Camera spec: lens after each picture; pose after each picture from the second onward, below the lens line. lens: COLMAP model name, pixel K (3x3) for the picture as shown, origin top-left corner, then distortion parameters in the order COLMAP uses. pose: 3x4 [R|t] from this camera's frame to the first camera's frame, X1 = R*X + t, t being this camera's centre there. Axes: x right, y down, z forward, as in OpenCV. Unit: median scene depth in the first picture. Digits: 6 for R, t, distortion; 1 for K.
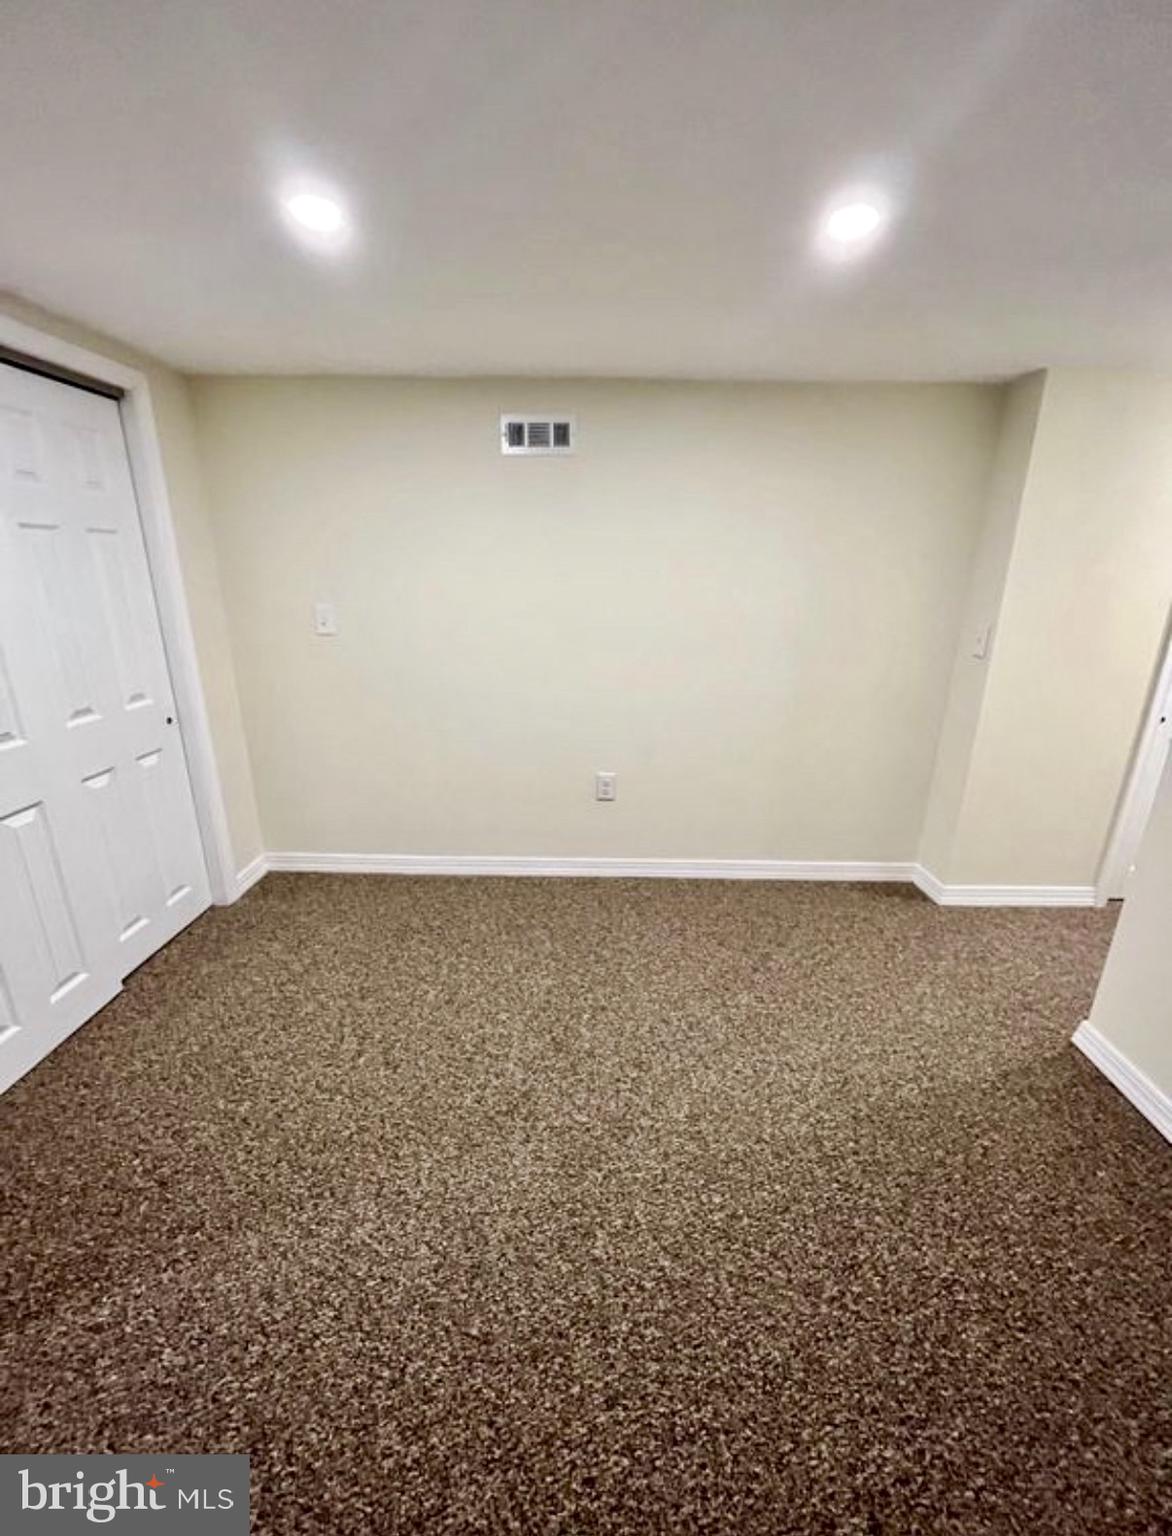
lens RADIAL K [[629.2, 0, 588.1], [0, 629.2, 765.0], [0, 0, 1]] dist [-0.001327, -0.000603]
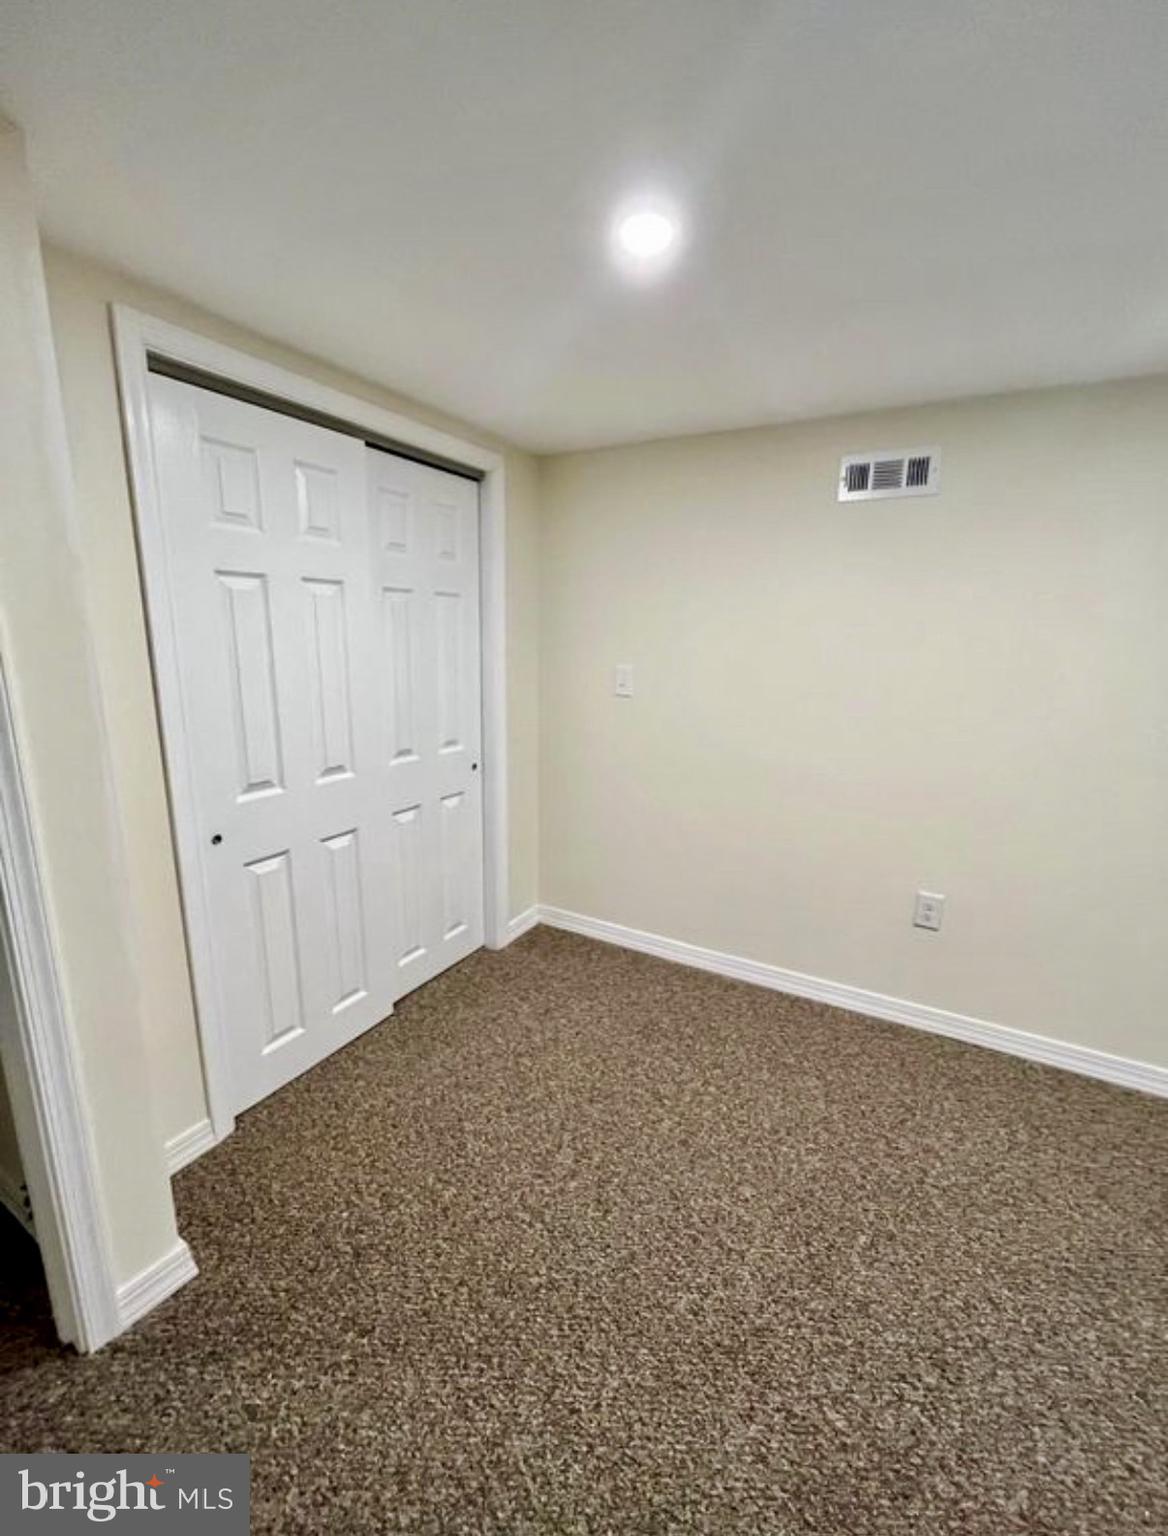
lens RADIAL K [[629.2, 0, 586.1], [0, 629.2, 765.0], [0, 0, 1]] dist [-0.001327, -0.000603]
pose [[0.883135, 0.105496, -0.457103, -0.012206], [-0.151652, 0.986270, -0.065373, -0.040367], [0.443930, 0.127054, 0.887008, 0.169495]]
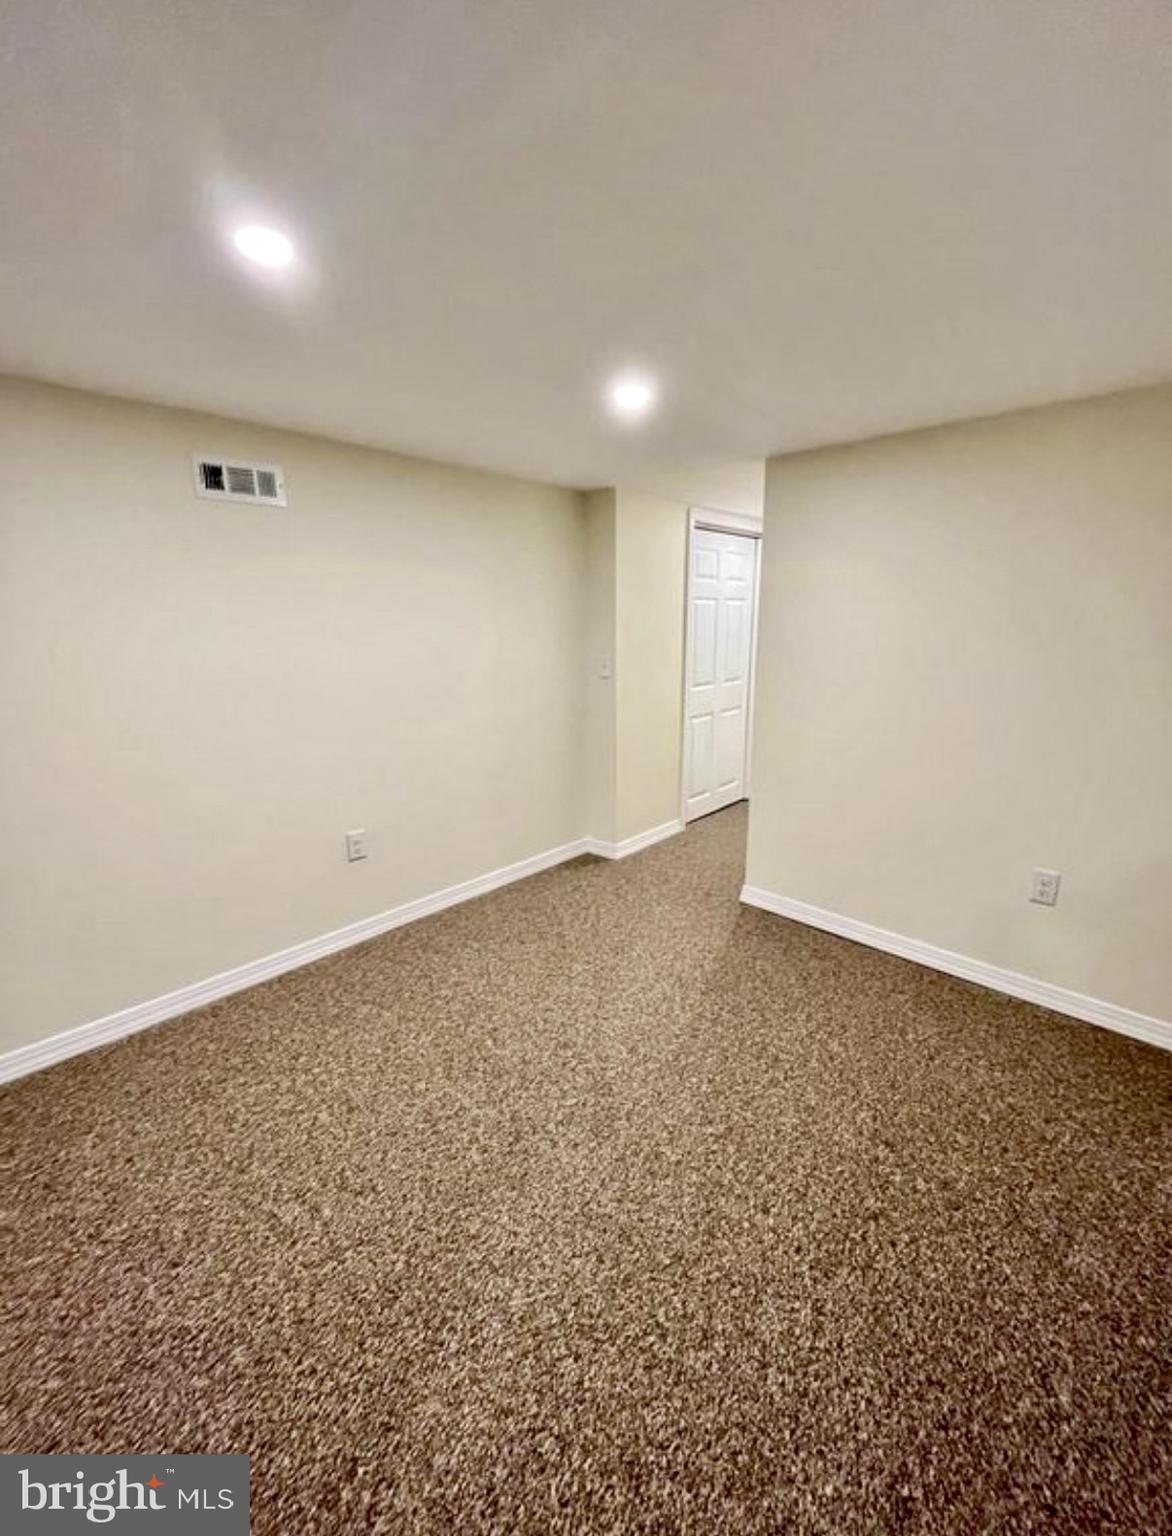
lens RADIAL K [[627.4, 0, 590.7], [0, 627.4, 767.7], [0, 0, 1]] dist [-0.000282, -0.000408]
pose [[0.671830, -0.189406, 0.716080, -0.588772], [0.238898, 0.970498, 0.032565, -0.039057], [-0.701123, 0.149192, 0.697258, 0.093360]]
